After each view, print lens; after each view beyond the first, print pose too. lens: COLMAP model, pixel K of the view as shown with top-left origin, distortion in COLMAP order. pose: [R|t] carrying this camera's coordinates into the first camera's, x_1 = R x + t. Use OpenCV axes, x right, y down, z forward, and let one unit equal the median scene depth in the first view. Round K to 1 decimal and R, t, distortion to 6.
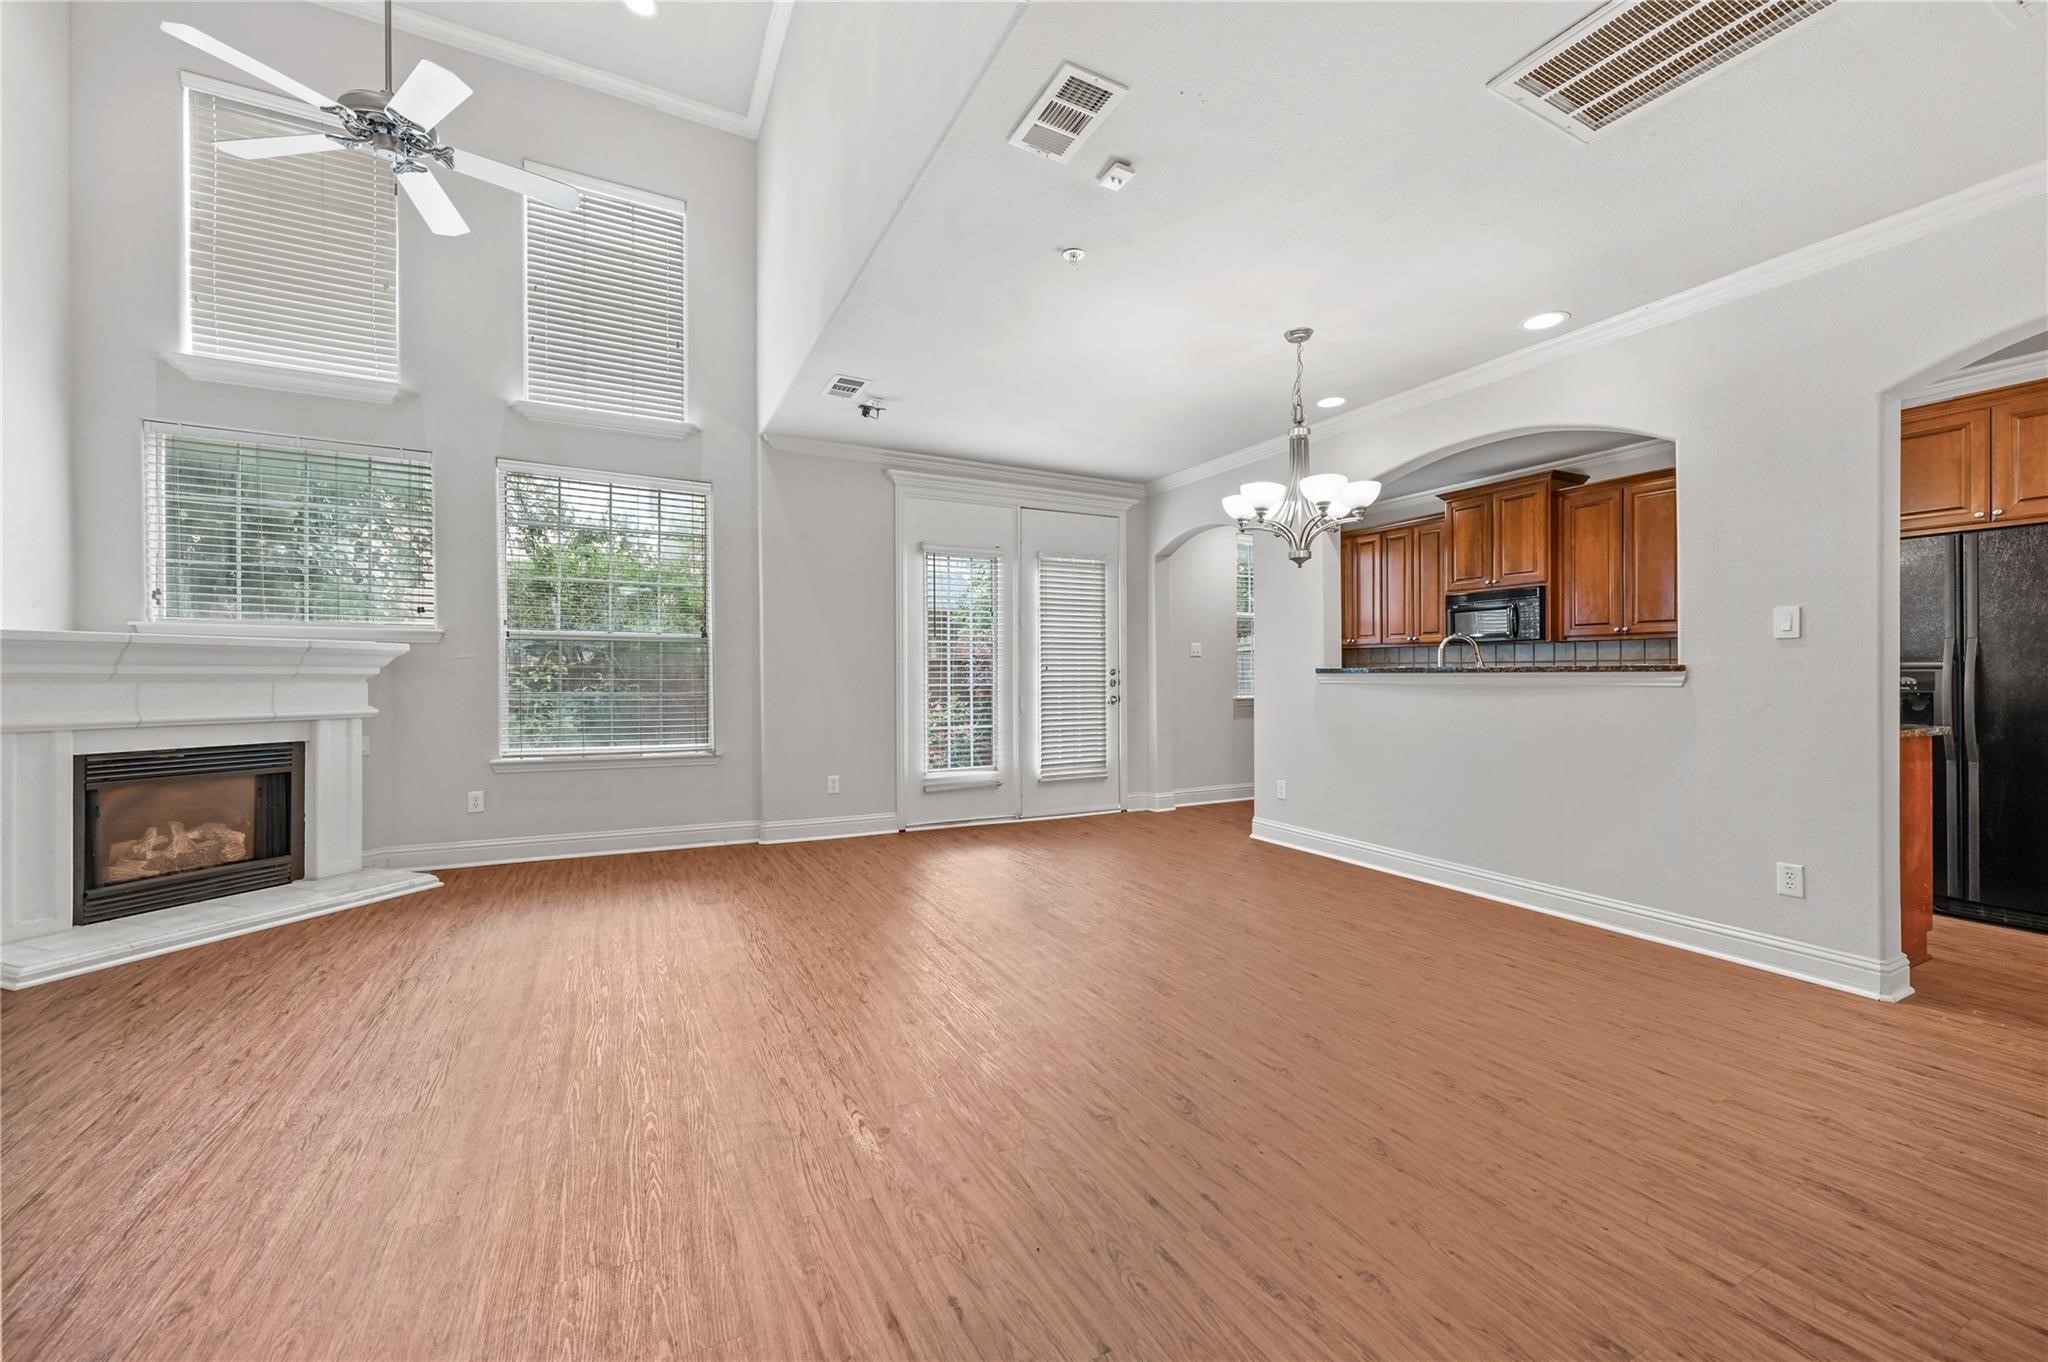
lens RADIAL K [[806.1, 0, 1029.6], [0, 806.1, 676.4], [0, 0, 1]] dist [0.004023, -0.000554]
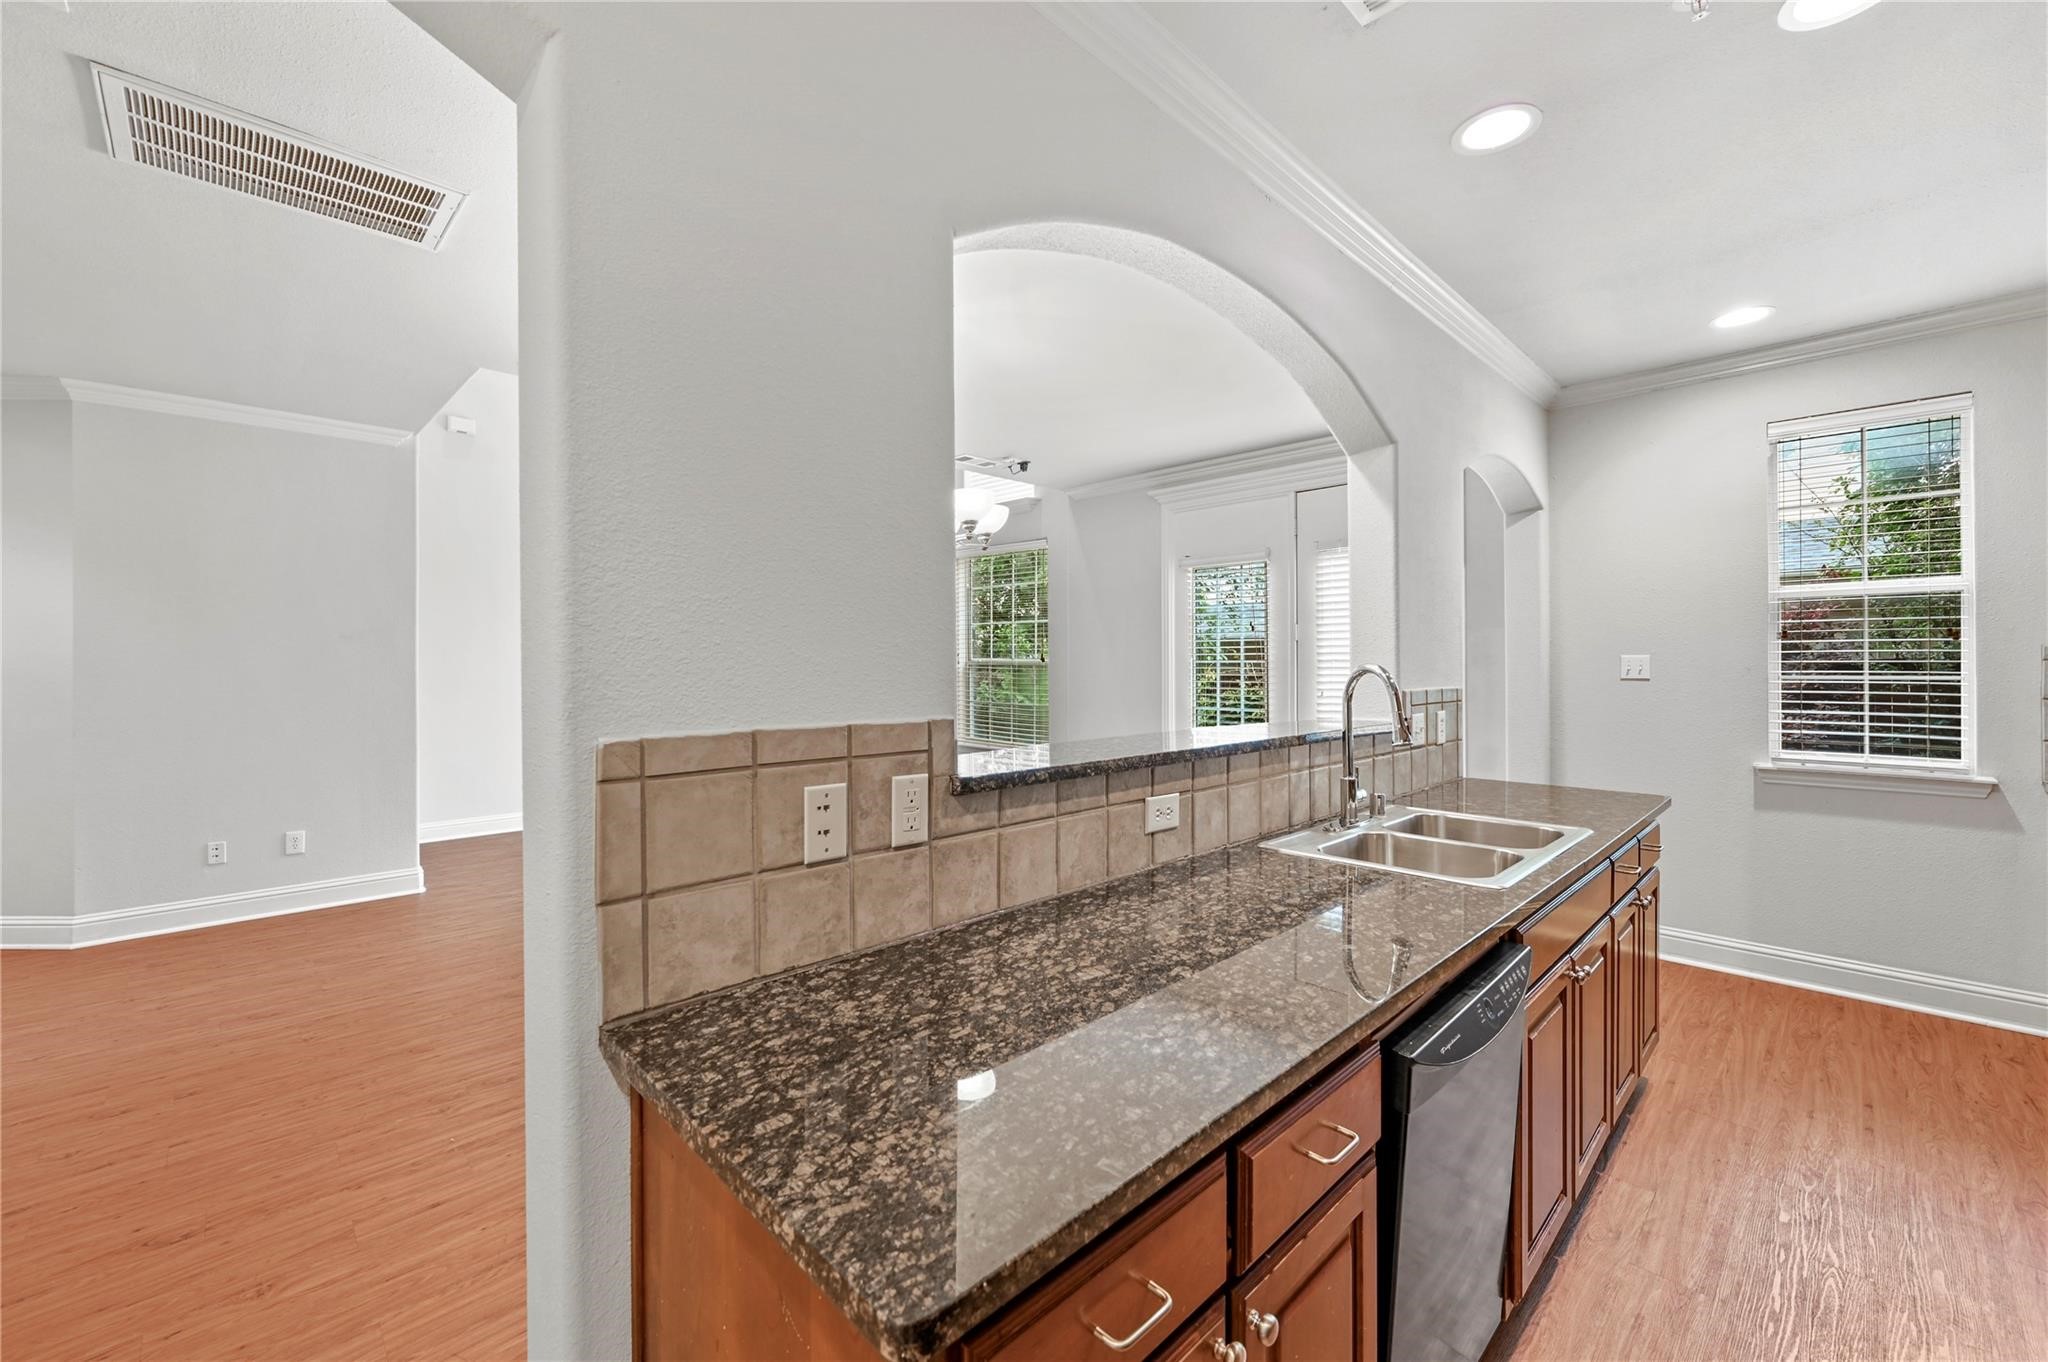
lens RADIAL K [[806.1, 0, 1023.1], [0, 806.1, 668.9], [0, 0, 1]] dist [0.004023, -0.000554]
pose [[0.296050, 0.008079, -0.955138, 1.270289], [0.000870, 0.999962, 0.008727, -0.075286], [0.955172, -0.003415, 0.296032, 0.947698]]
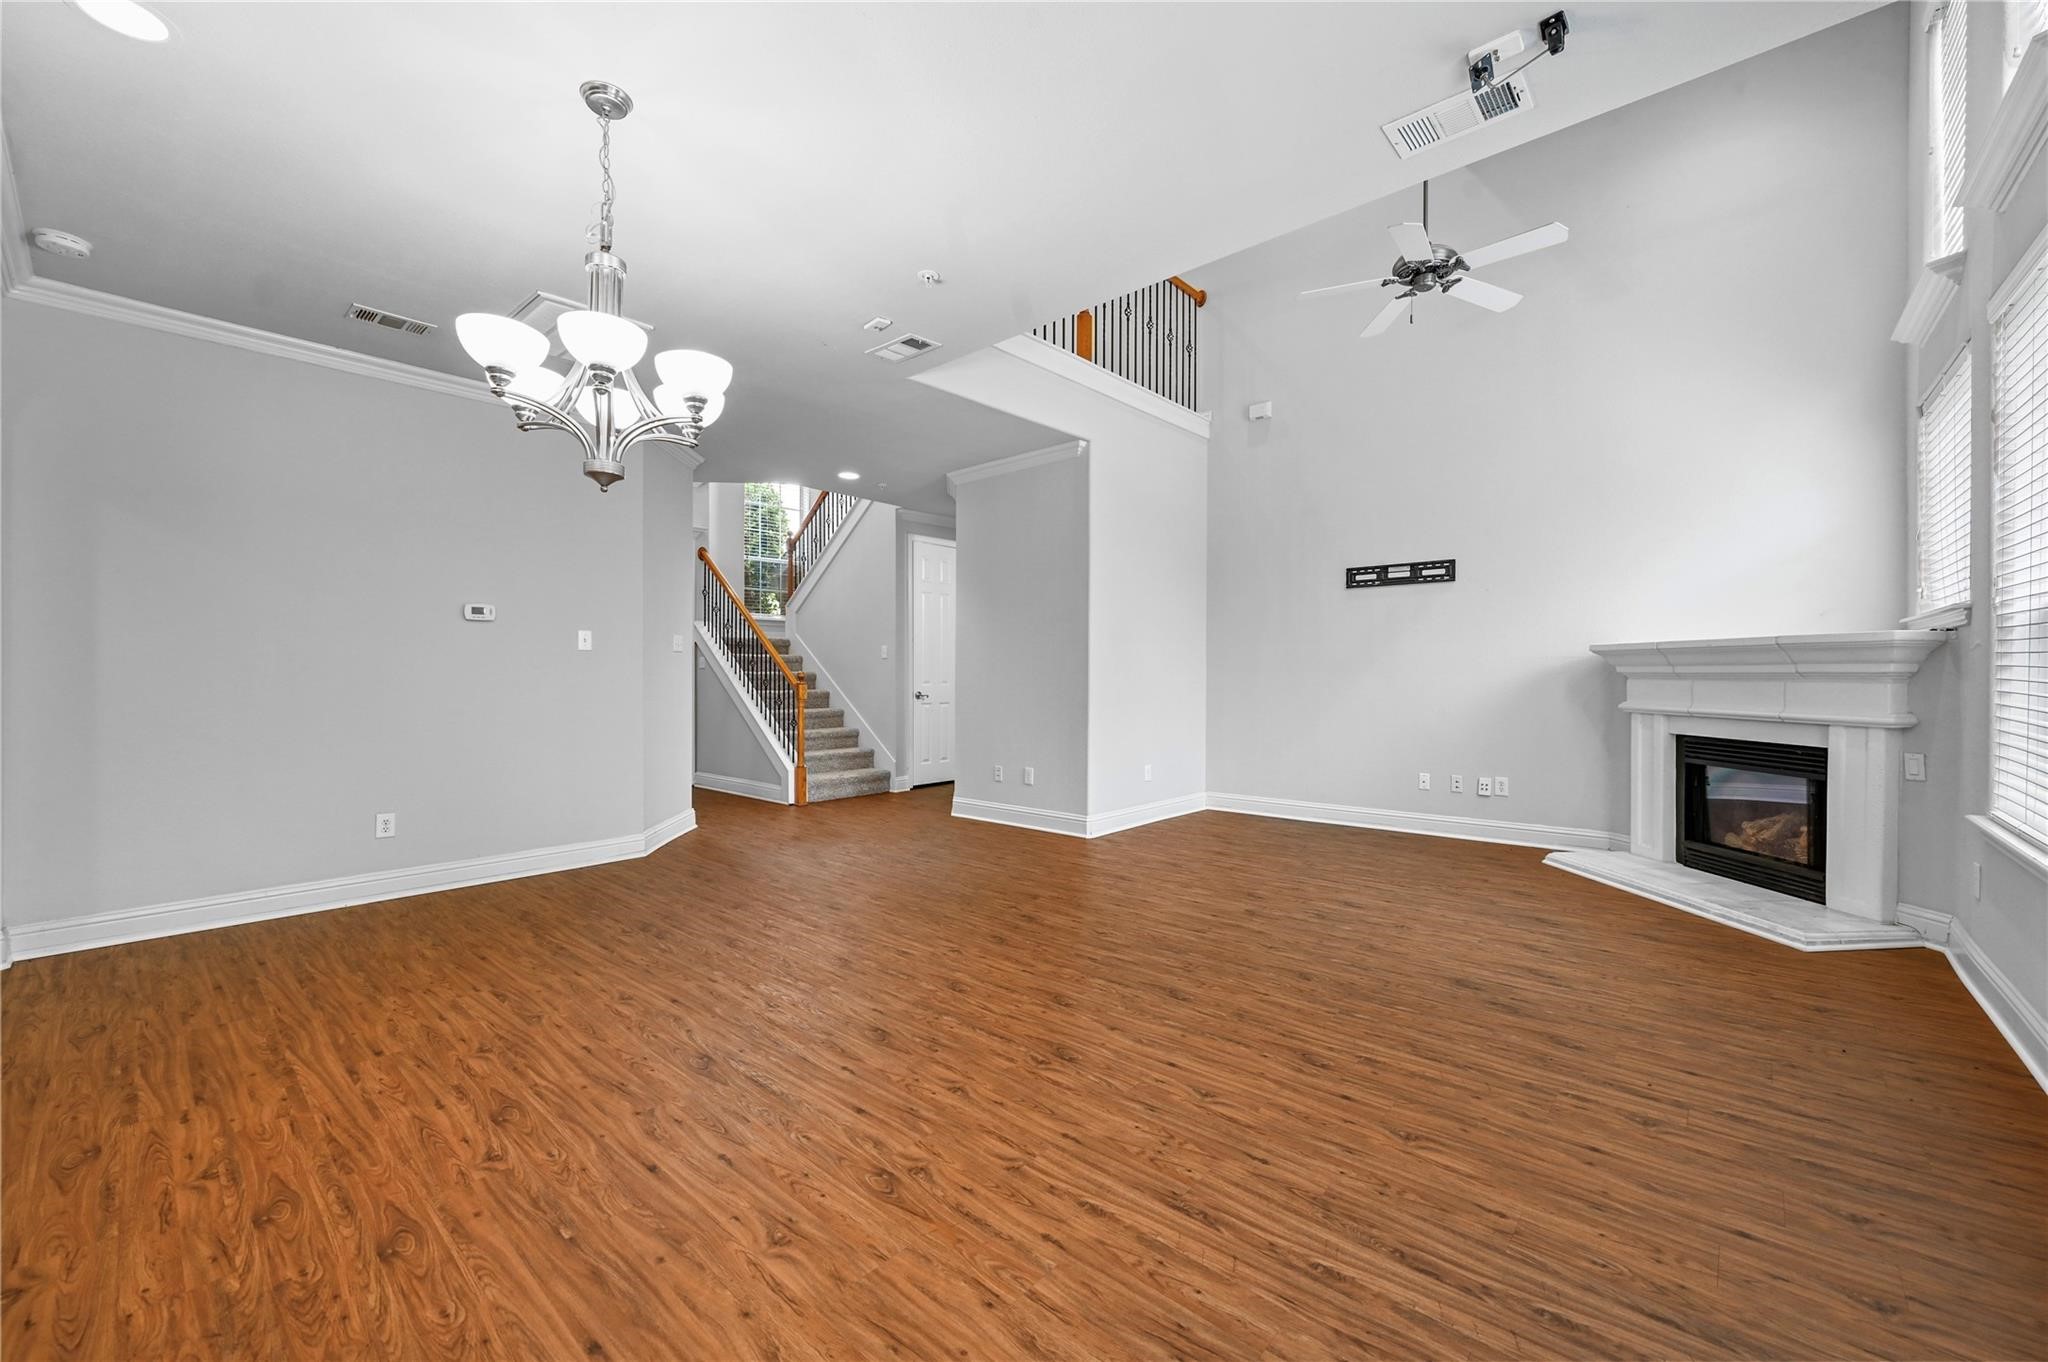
lens RADIAL K [[806.1, 0, 1029.8], [0, 806.1, 683.9], [0, 0, 1]] dist [0.004023, -0.000554]
pose [[-0.929880, 0.003860, -0.367844, 0.289942], [0.000563, 0.999959, 0.009070, 0.002259], [0.367863, 0.008227, -0.929843, 1.846171]]
